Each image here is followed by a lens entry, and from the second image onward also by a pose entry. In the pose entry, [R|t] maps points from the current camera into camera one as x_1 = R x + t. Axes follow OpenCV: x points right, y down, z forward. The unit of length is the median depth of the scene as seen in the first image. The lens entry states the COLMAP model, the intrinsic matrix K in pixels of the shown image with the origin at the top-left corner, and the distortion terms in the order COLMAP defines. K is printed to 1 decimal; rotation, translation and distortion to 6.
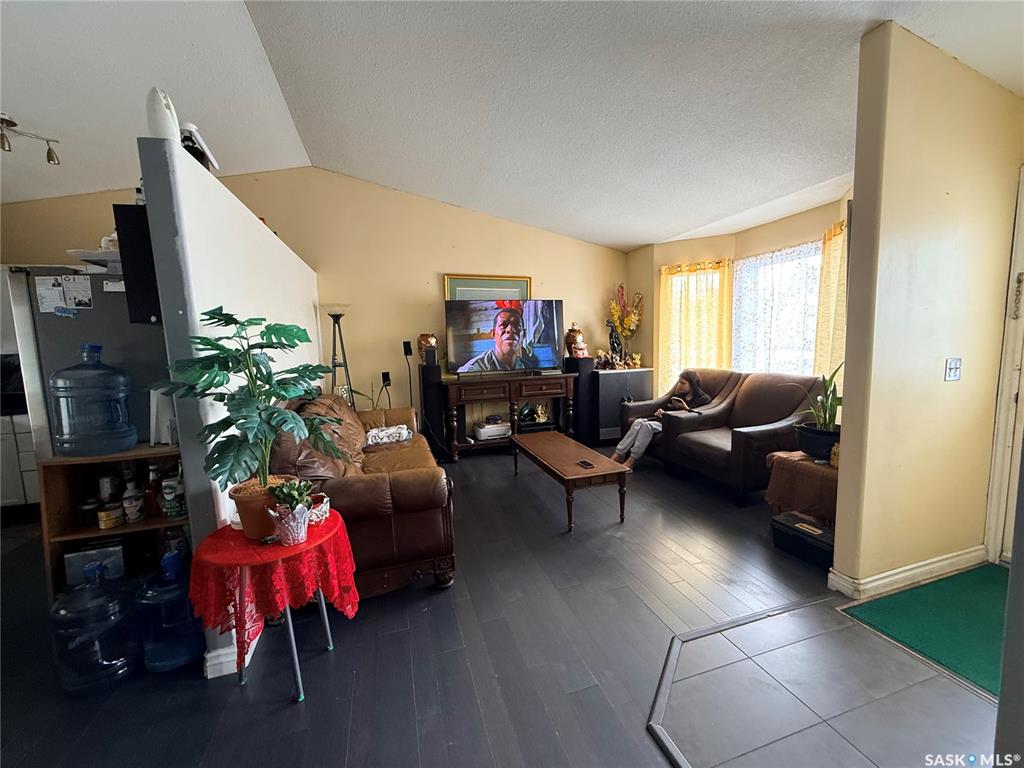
lens RADIAL K [[408.1, 0, 508.9], [0, 408.1, 384.1], [0, 0, 1]] dist [-0.001230, -0.000027]
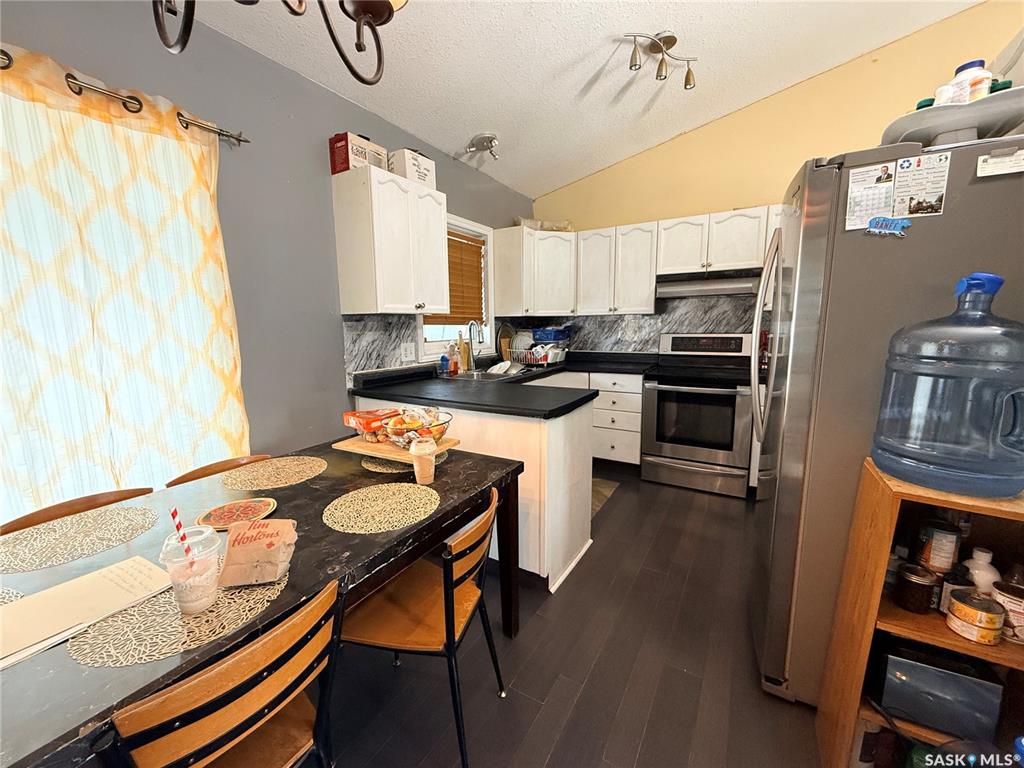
lens RADIAL K [[408.1, 0, 509.1], [0, 408.1, 383.6], [0, 0, 1]] dist [-0.001230, -0.000027]
pose [[0.670563, 0.131460, -0.730112, -0.704245], [-0.089497, 0.991321, 0.096294, 0.025781], [0.736434, 0.000771, 0.676509, 0.152445]]
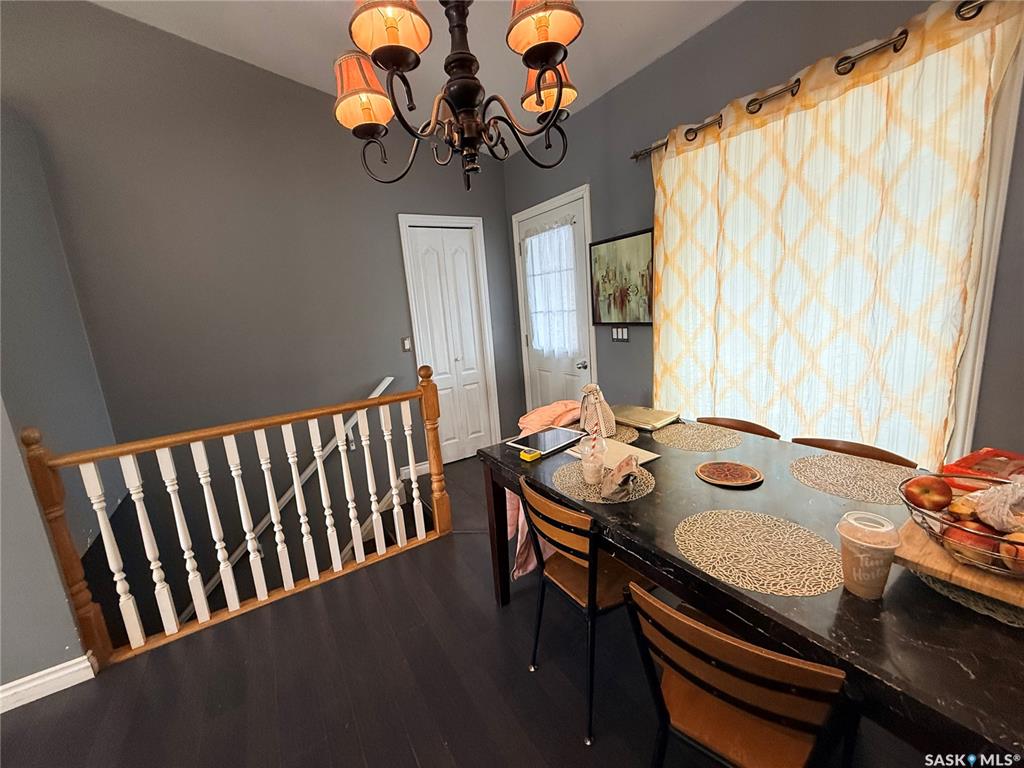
lens RADIAL K [[408.1, 0, 508.0], [0, 408.1, 384.3], [0, 0, 1]] dist [-0.001230, -0.000027]
pose [[-0.961322, 0.159234, -0.224734, -0.852521], [0.086239, 0.948931, 0.303467, -0.042042], [0.261579, 0.272348, -0.925961, 0.591524]]
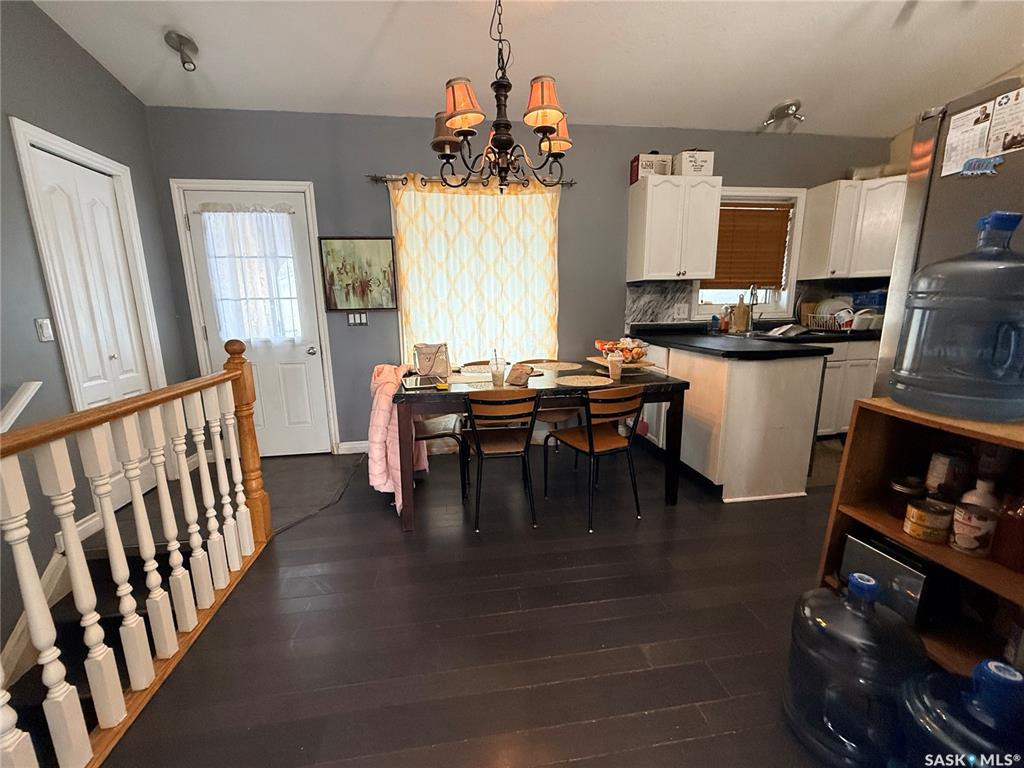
lens RADIAL K [[408.1, 0, 508.8], [0, 408.1, 384.4], [0, 0, 1]] dist [-0.001230, -0.000027]
pose [[-0.148446, 0.224509, -0.963099, -0.249486], [-0.084807, 0.967411, 0.238586, 0.031193], [0.985277, 0.117095, -0.124569, 0.311665]]
